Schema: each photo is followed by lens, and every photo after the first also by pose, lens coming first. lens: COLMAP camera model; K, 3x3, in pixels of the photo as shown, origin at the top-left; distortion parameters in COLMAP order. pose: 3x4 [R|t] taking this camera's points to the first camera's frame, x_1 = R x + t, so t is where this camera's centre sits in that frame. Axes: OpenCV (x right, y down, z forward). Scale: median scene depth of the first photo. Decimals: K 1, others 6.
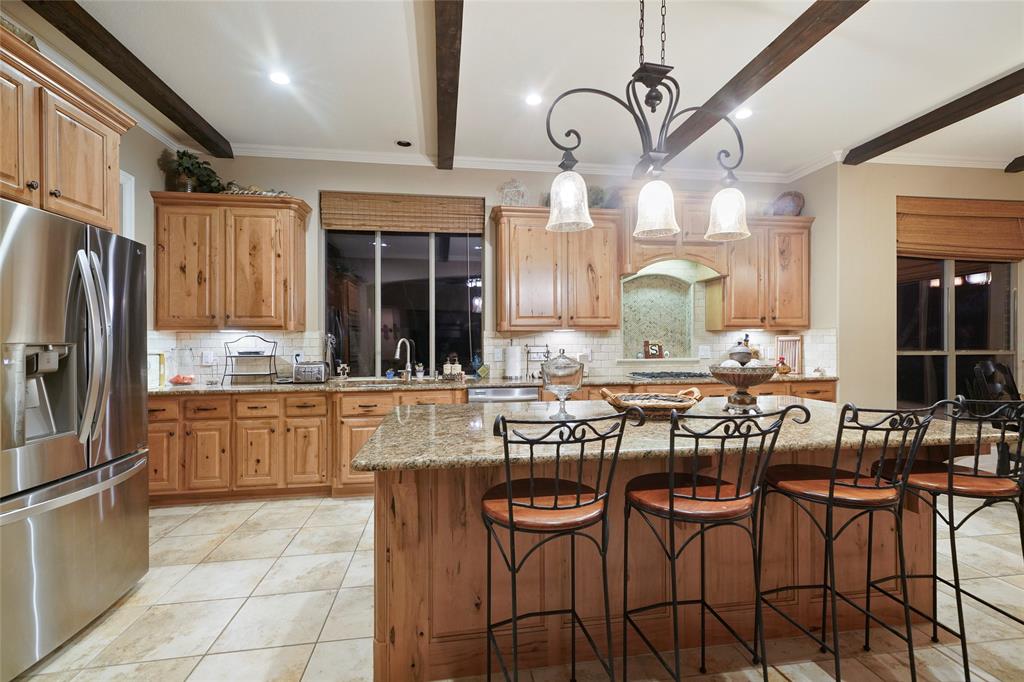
lens RADIAL K [[443.2, 0, 512.0], [0, 443.2, 341.0], [0, 0, 1]] dist [0.000194, 0.000038]
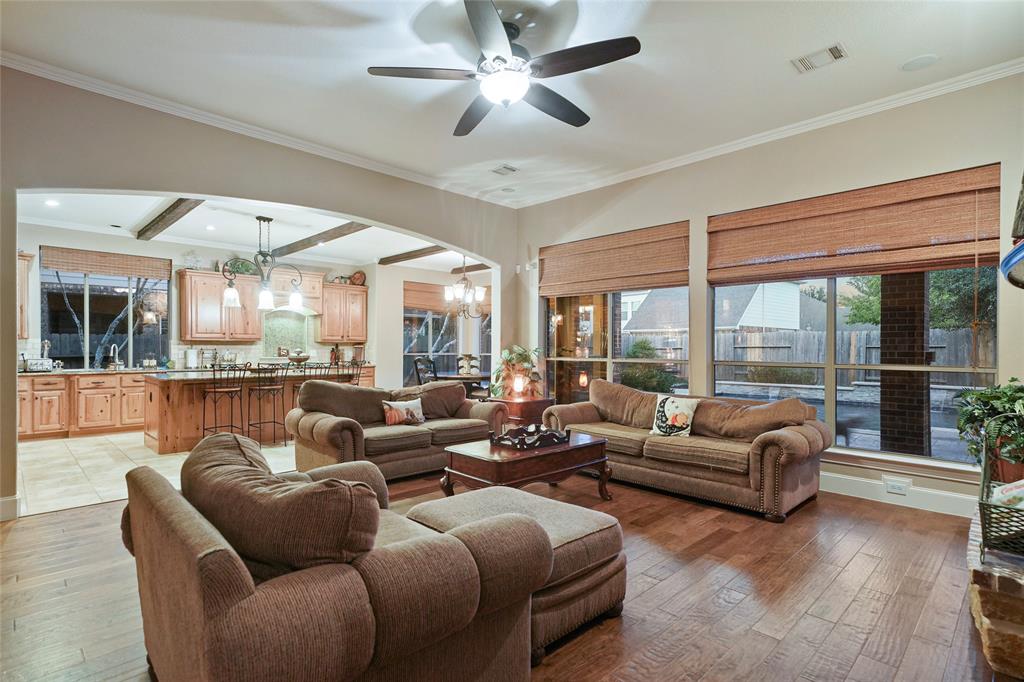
lens RADIAL K [[501.8, 0, 509.5], [0, 501.8, 351.5], [0, 0, 1]] dist [0.012684, 0.000066]
pose [[0.801763, 0.005101, 0.597620, -0.183331], [-0.007976, 0.999966, 0.002165, 0.006006], [-0.597589, -0.006503, 0.801776, -1.322252]]
